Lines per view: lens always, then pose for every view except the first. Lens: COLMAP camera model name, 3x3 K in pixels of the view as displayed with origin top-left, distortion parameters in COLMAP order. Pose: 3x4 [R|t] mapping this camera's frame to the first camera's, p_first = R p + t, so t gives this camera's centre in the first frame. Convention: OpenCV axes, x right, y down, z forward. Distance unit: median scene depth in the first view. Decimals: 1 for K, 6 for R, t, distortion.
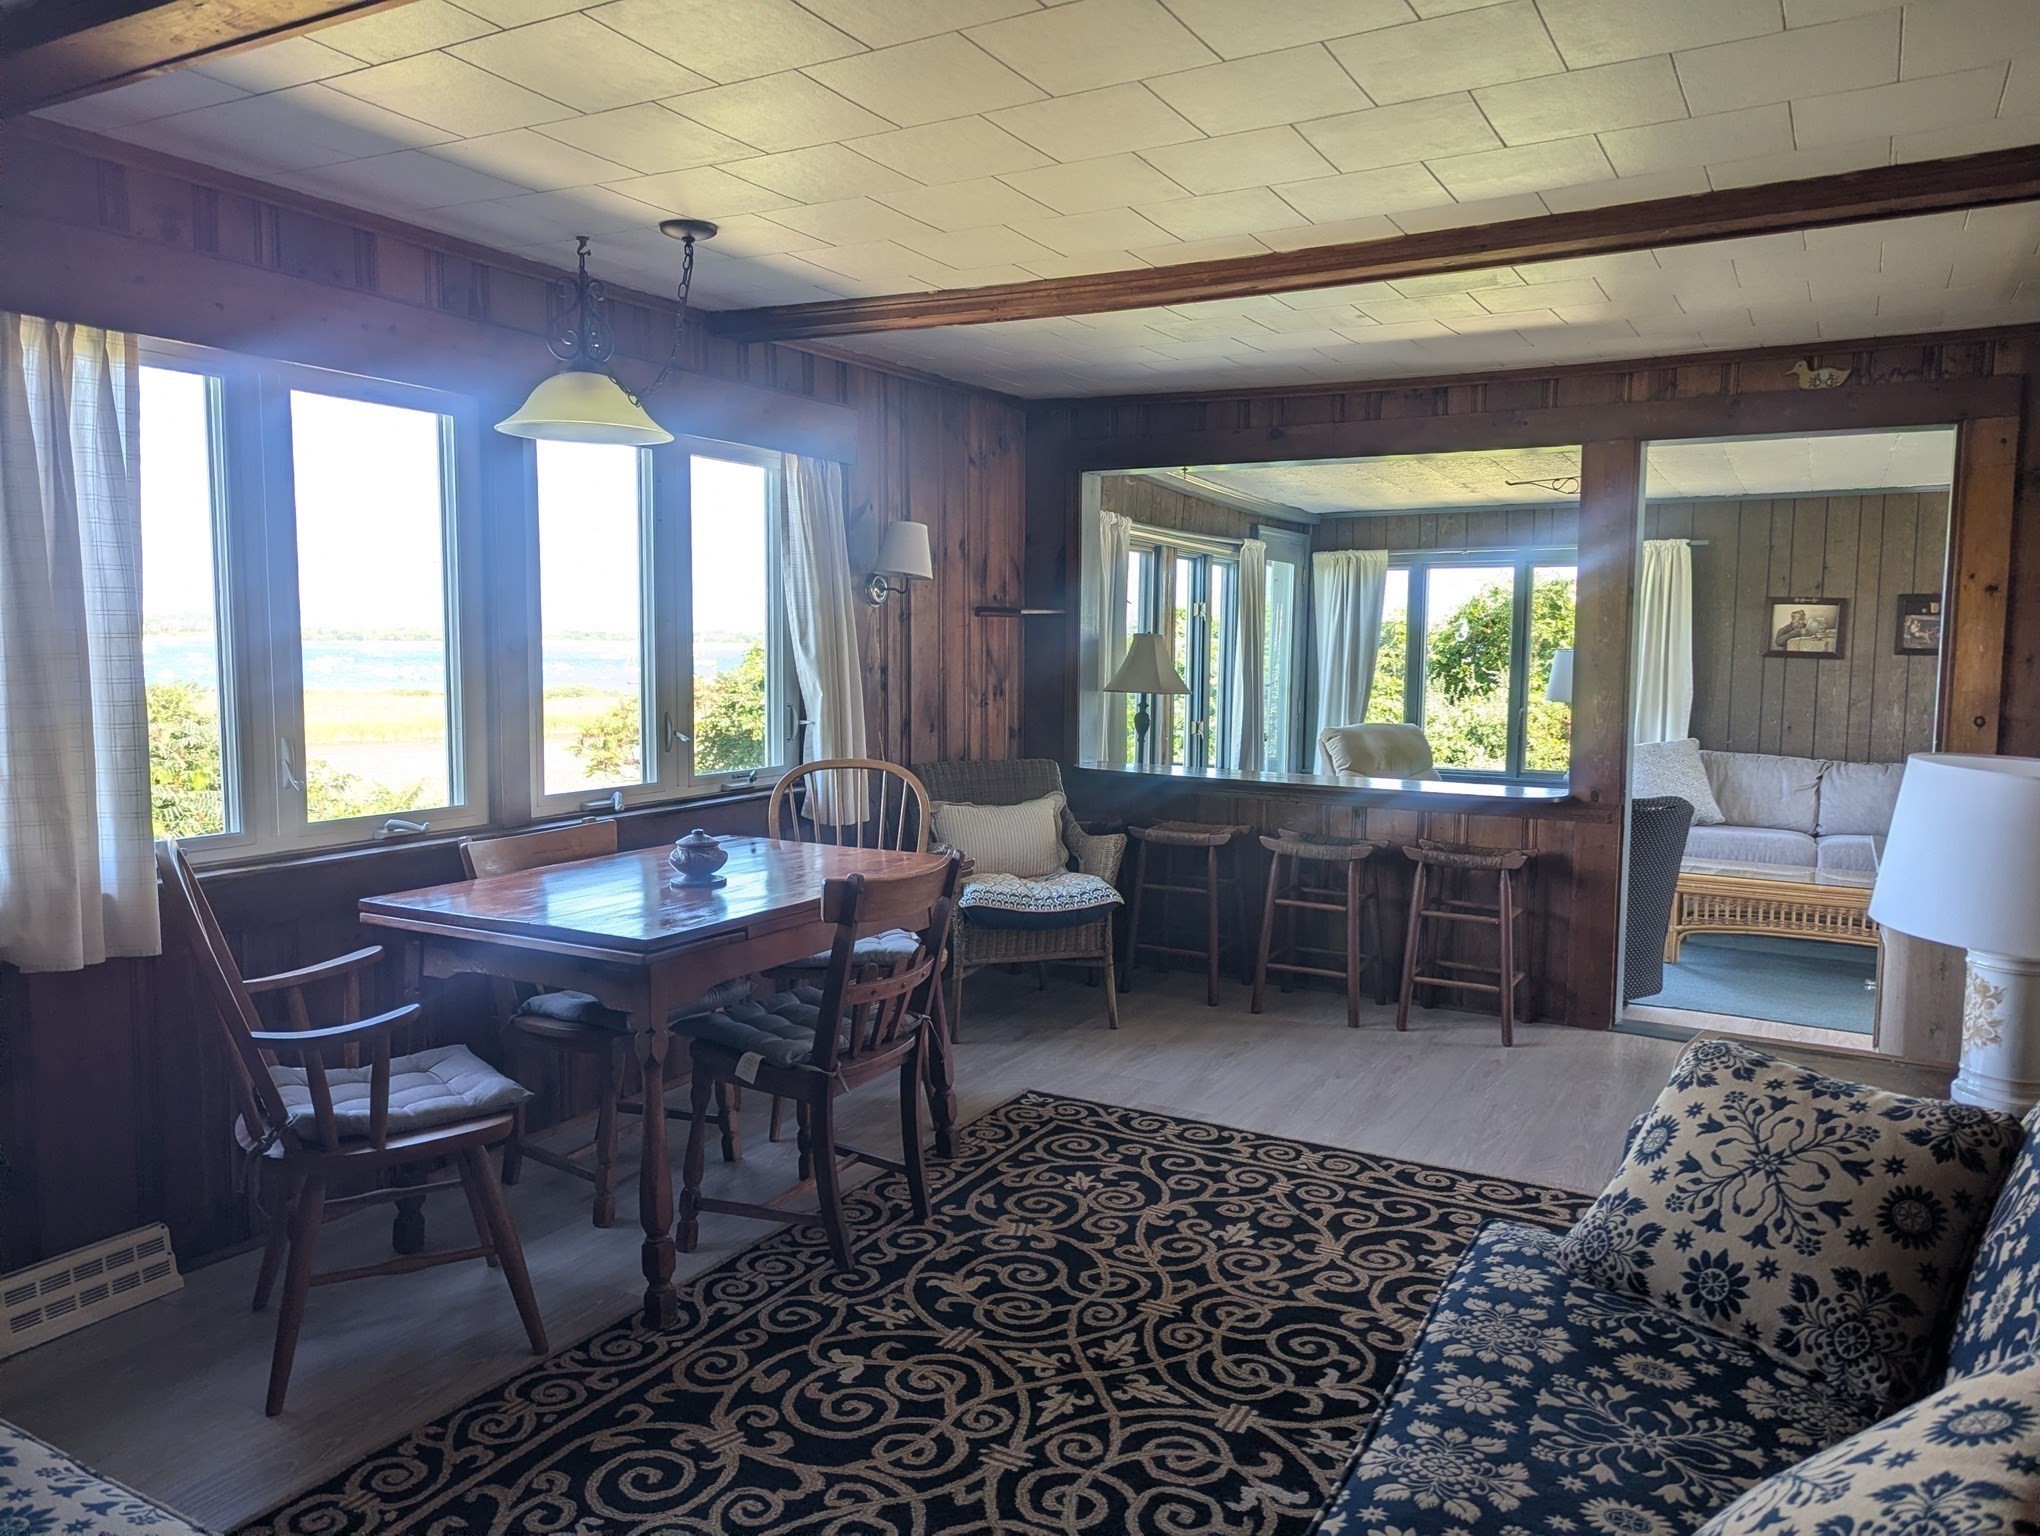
lens RADIAL K [[1439.4, 0, 1022.1], [0, 1439.4, 767.9], [0, 0, 1]] dist [0.052764, -0.037209]
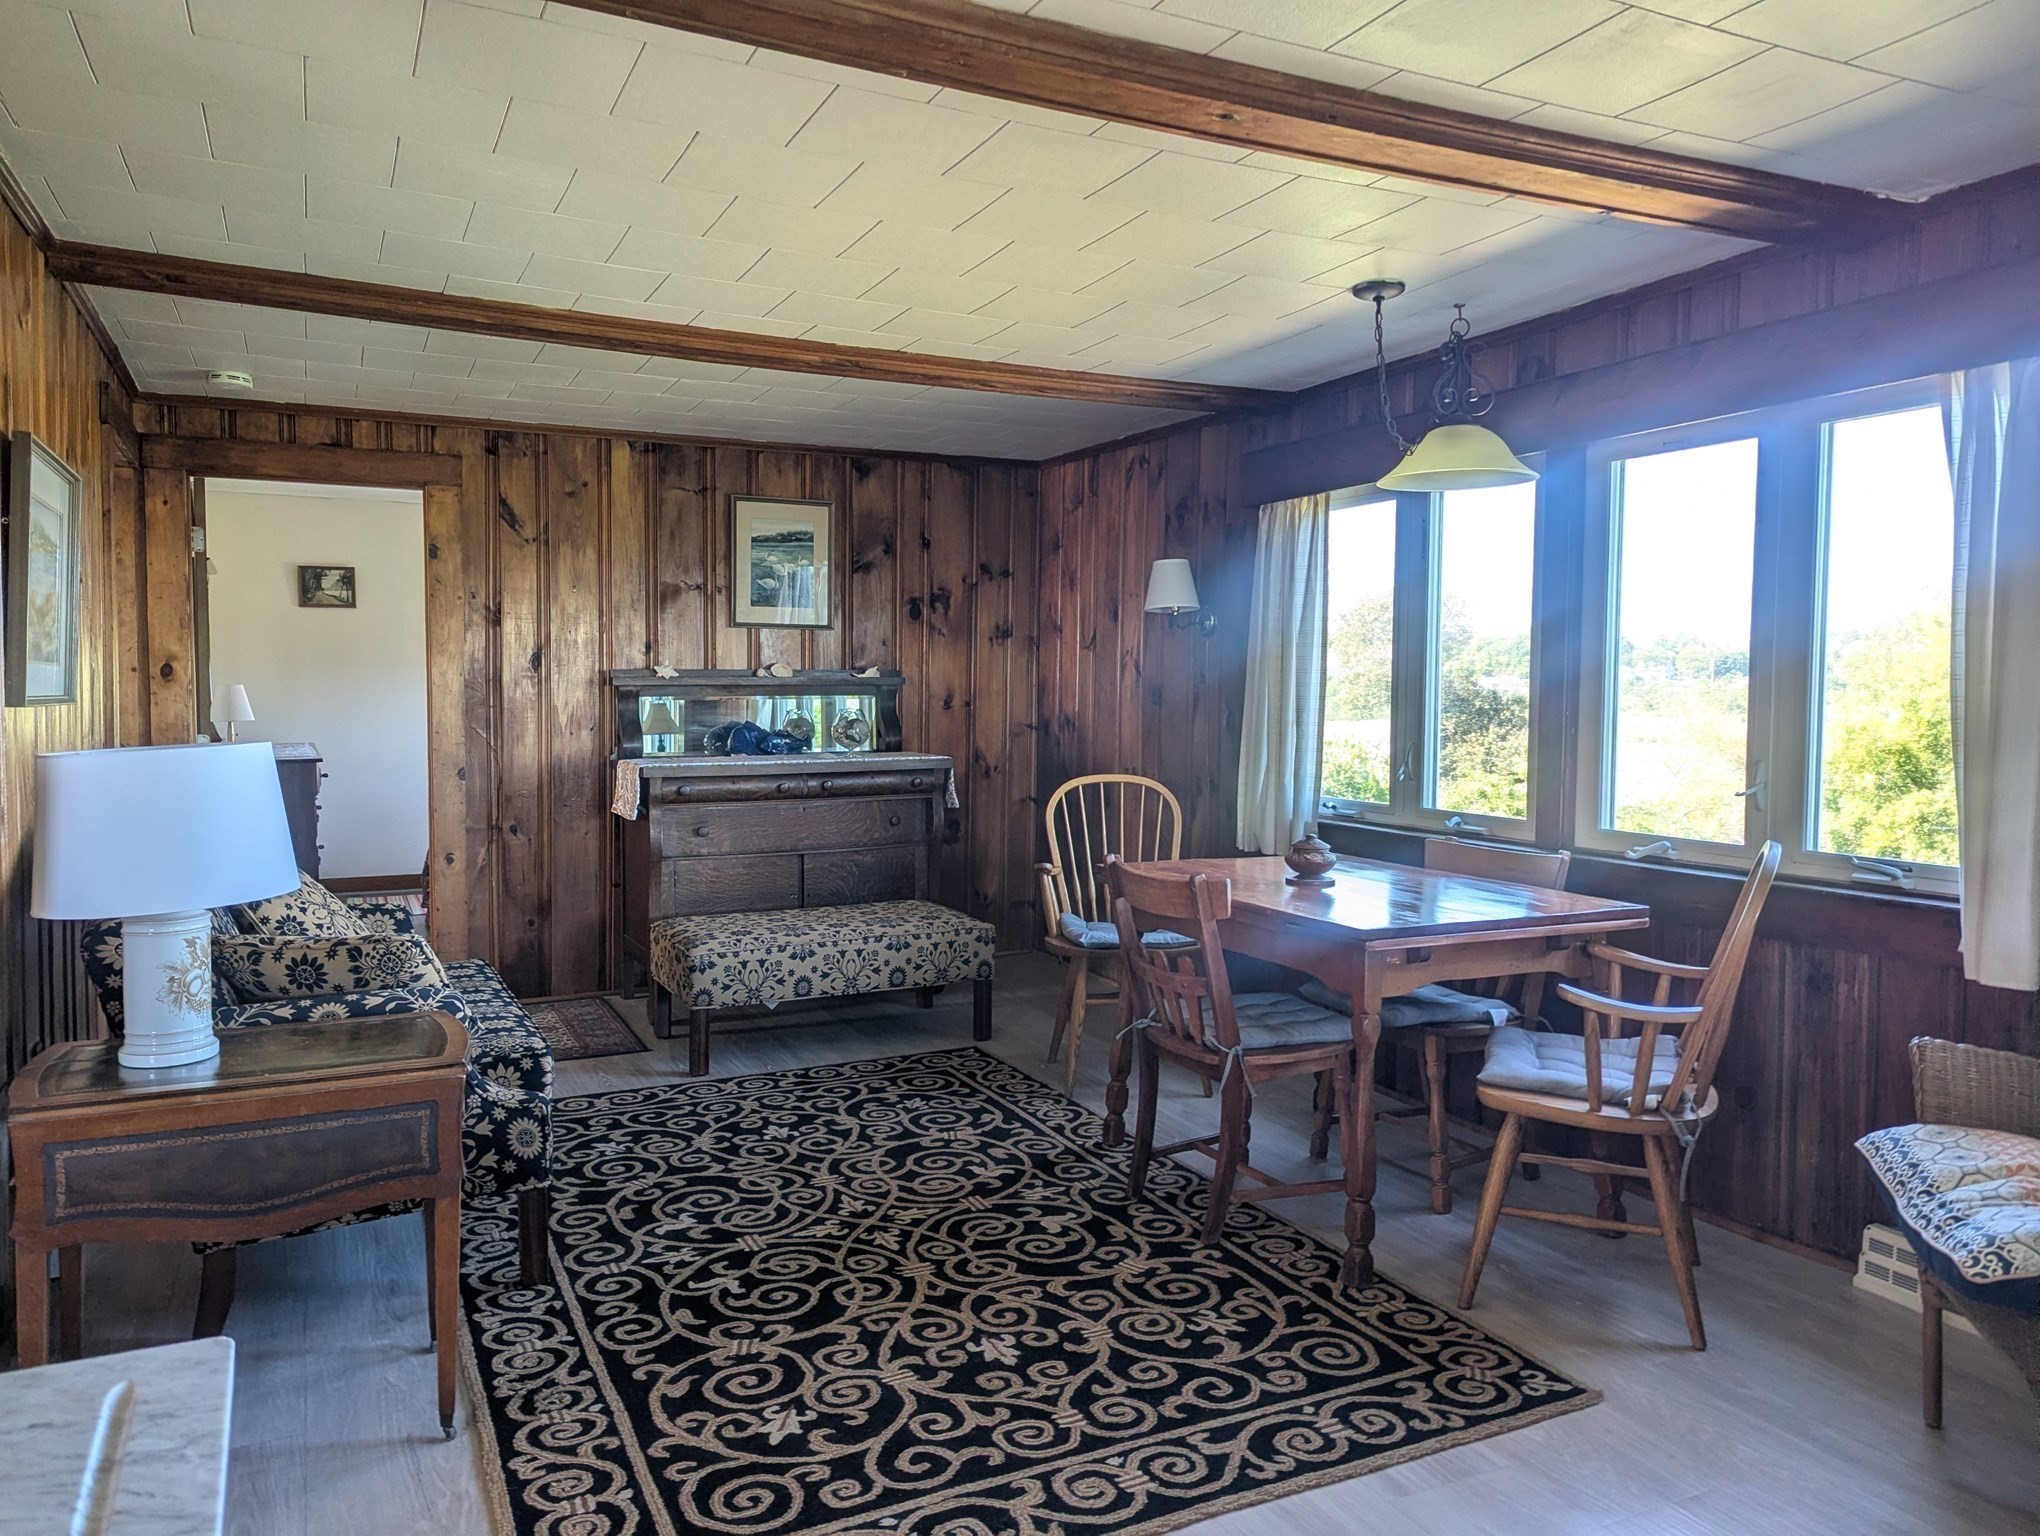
lens RADIAL K [[1439.4, 0, 1033.0], [0, 1439.4, 748.6], [0, 0, 1]] dist [0.052764, -0.037209]
pose [[-0.559635, 0.024136, -0.828388, 0.688545], [-0.087599, 0.992253, 0.088090, -0.086116], [0.824096, 0.121865, -0.553185, 1.196913]]
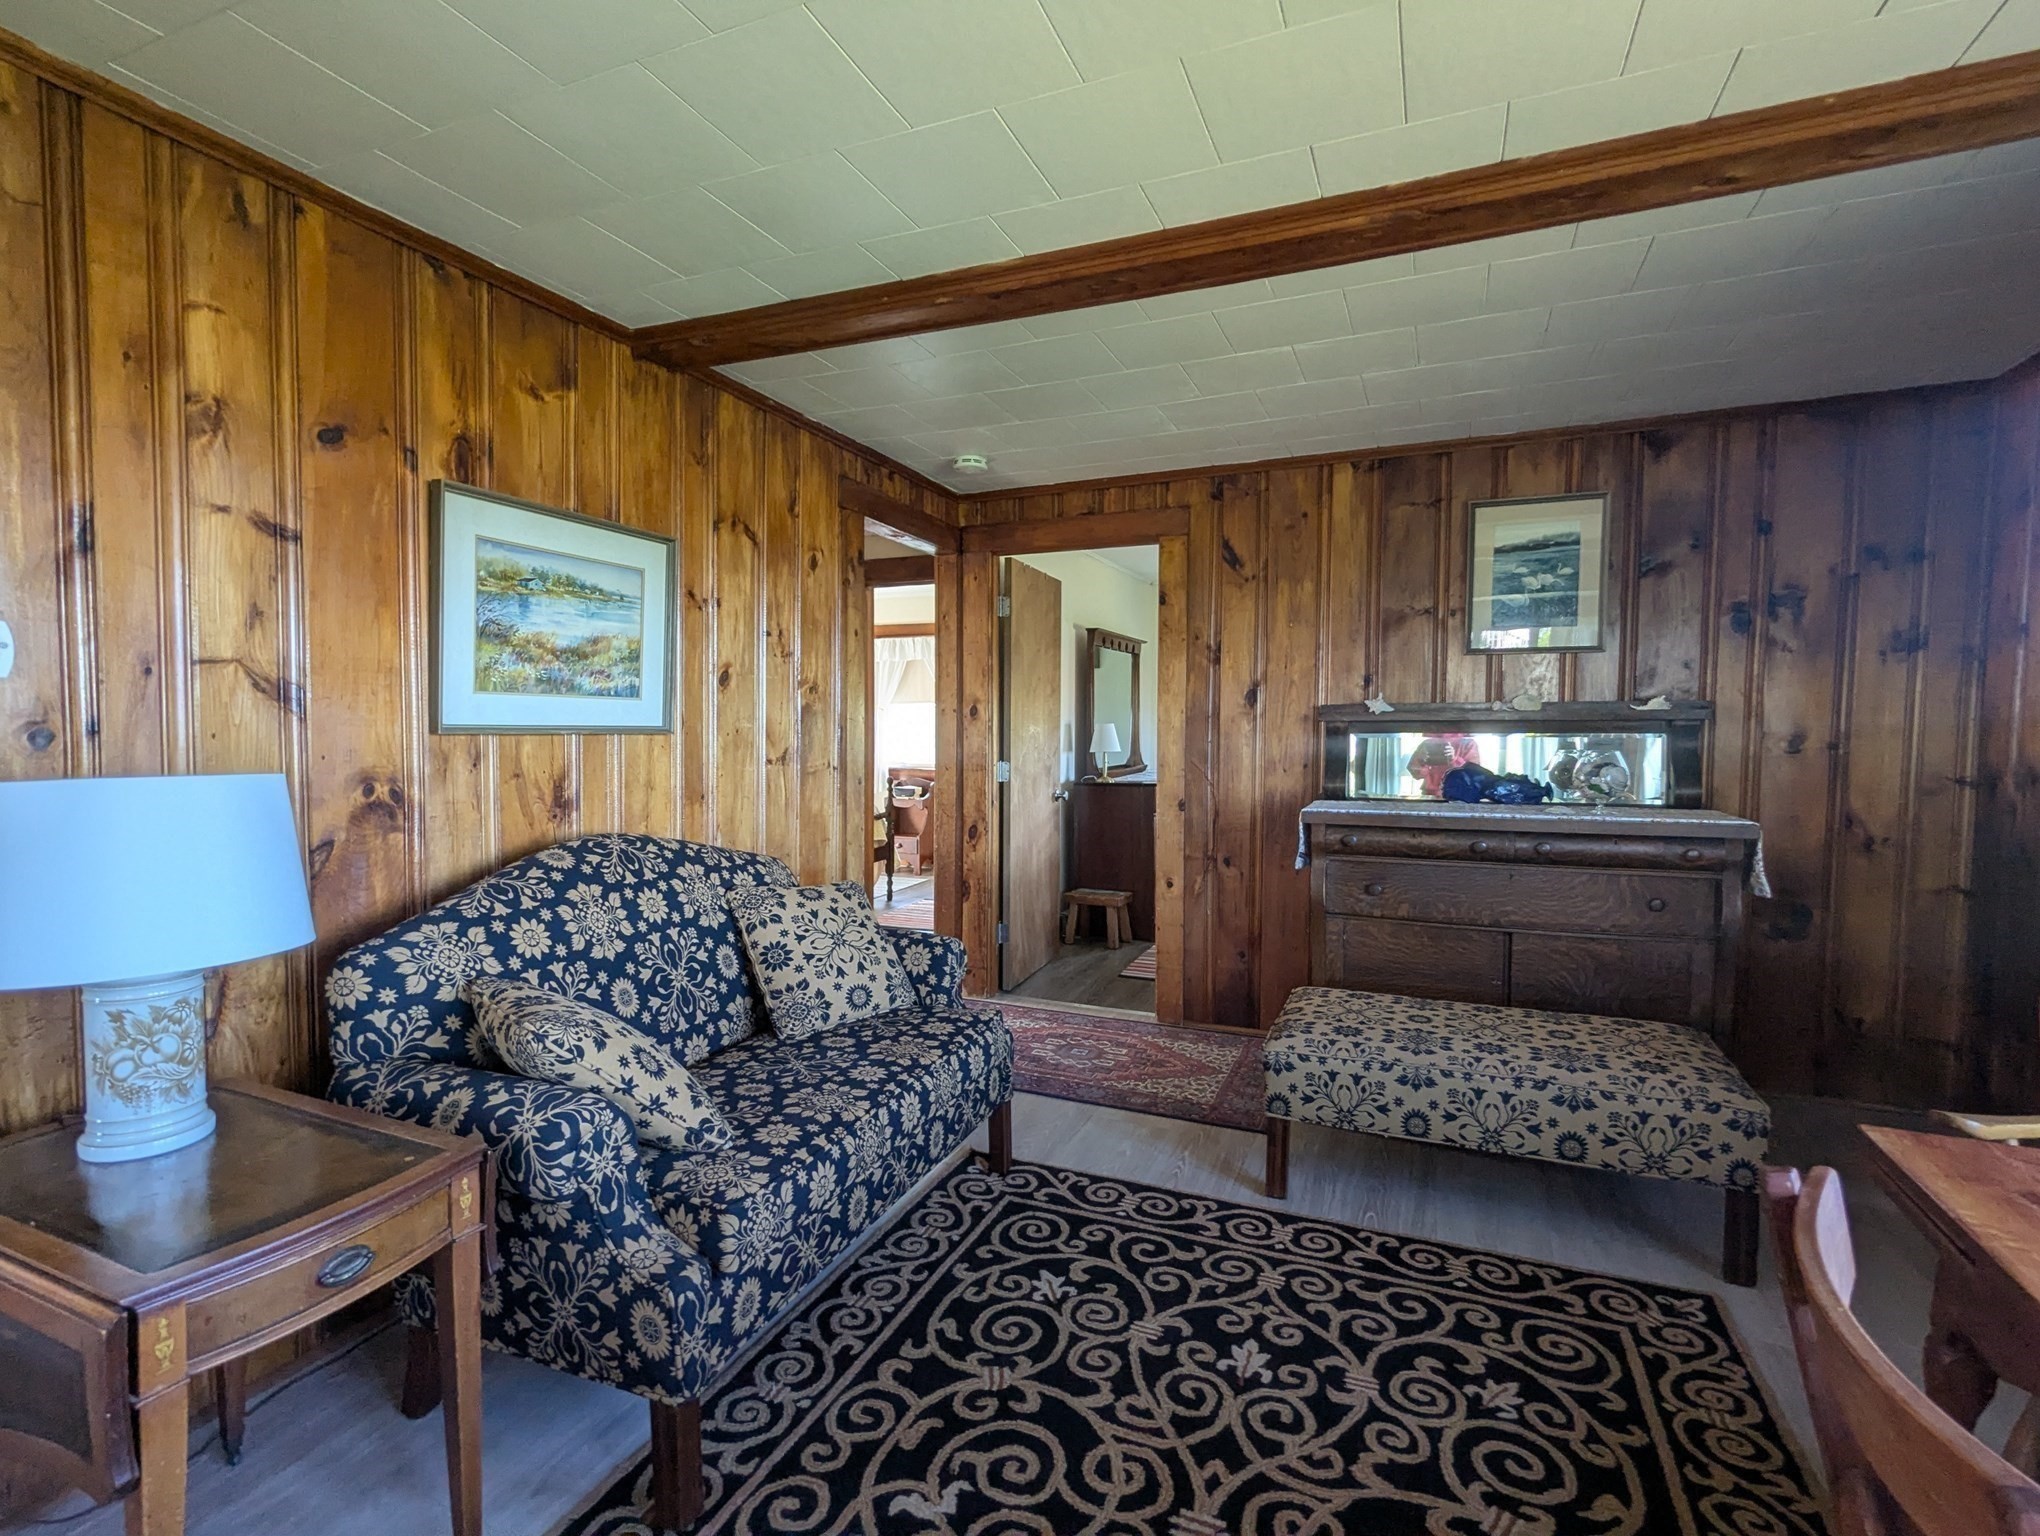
lens RADIAL K [[970.2, 0, 1012.1], [0, 970.2, 769.6], [0, 0, 1]] dist [-0.001992, 0.002076]
pose [[-0.994507, -0.009364, -0.104247, 0.108523], [-0.023648, 0.990339, 0.136639, -0.058398], [0.101960, 0.138354, -0.985120, 0.927584]]
